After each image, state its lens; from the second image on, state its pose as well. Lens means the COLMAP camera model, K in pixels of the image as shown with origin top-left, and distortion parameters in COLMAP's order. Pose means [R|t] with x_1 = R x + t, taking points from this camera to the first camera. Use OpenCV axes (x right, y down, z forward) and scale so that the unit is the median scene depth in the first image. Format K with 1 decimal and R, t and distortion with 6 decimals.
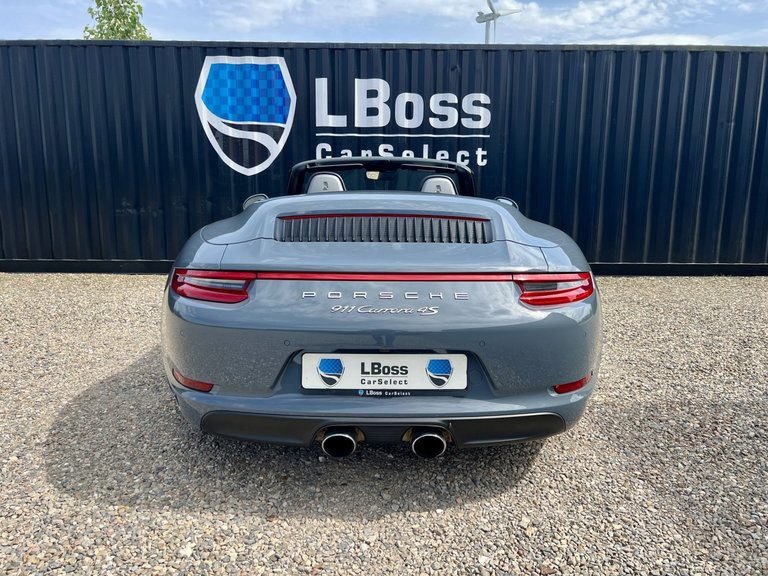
lens RADIAL K [[590.5, 0, 383.6], [0, 590.5, 287.7], [0, 0, 1]] dist [0.029798, -0.040390]
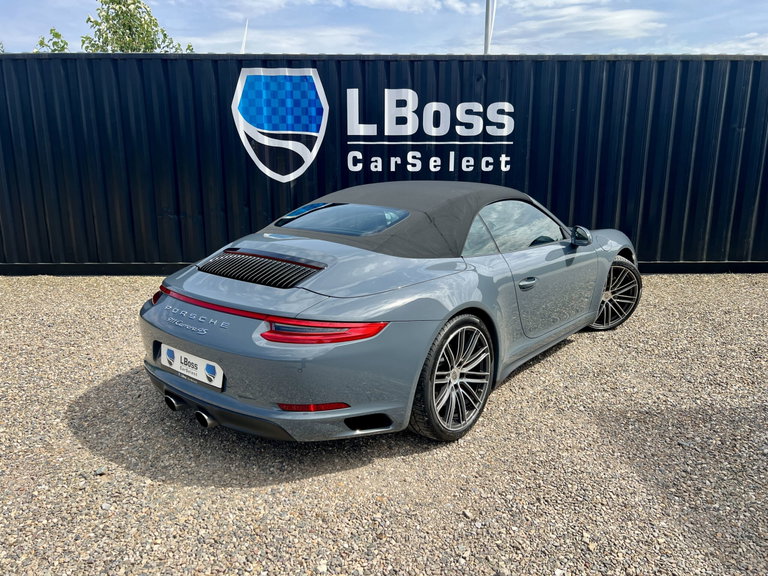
lens RADIAL K [[588.6, 0, 387.0], [0, 588.6, 288.9], [0, 0, 1]] dist [0.037126, -0.050003]
pose [[0.999954, -0.008245, 0.004912, -0.052064], [0.007975, 0.998582, 0.052633, -0.055308], [-0.005339, -0.052591, 0.998602, -0.058865]]
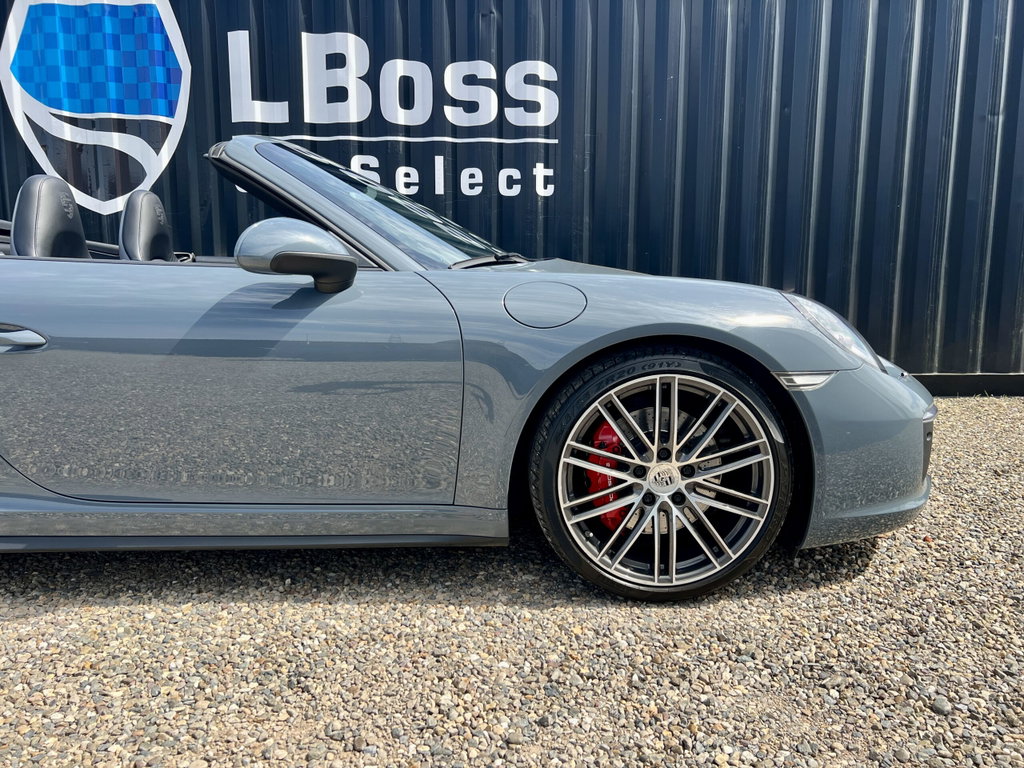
lens RADIAL K [[767.8, 0, 527.2], [0, 767.8, 366.5], [0, 0, 1]] dist [0.042564, -0.063597]
pose [[0.999719, -0.007027, 0.022632, 0.135769], [0.007872, 0.999267, -0.037460, -0.025081], [-0.022353, 0.037627, 0.999042, 0.311113]]
